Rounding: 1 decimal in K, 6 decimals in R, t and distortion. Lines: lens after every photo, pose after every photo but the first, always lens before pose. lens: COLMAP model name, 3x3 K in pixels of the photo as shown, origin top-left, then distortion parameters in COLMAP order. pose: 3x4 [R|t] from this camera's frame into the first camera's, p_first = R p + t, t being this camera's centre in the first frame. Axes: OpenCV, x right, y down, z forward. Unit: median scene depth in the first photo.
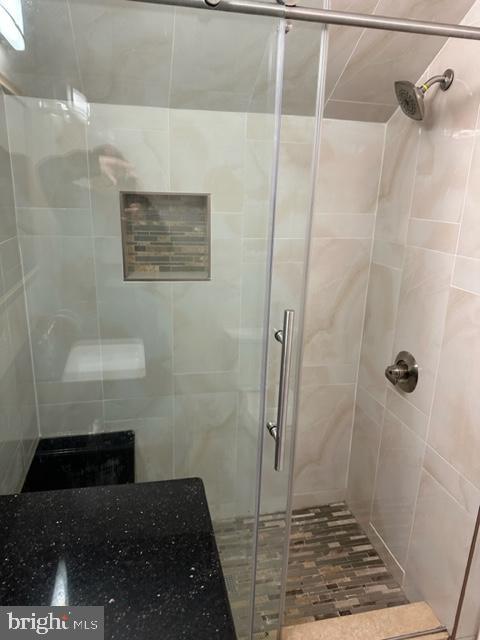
lens RADIAL K [[461.5, 0, 237.2], [0, 461.5, 330.0], [0, 0, 1]] dist [0.060049, -0.067606]
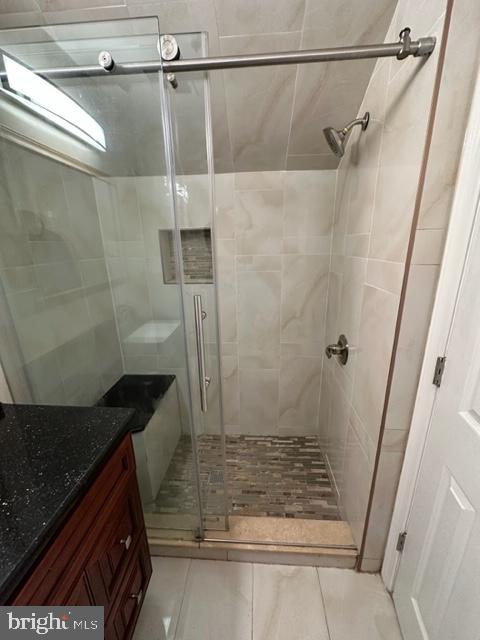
lens RADIAL K [[257.0, 0, 239.7], [0, 257.0, 322.1], [0, 0, 1]] dist [0.006599, -0.001011]
pose [[0.957494, 0.037638, -0.285987, 0.280684], [-0.037958, 0.999270, 0.004425, 0.017059], [0.285945, 0.006619, 0.958223, 0.191758]]
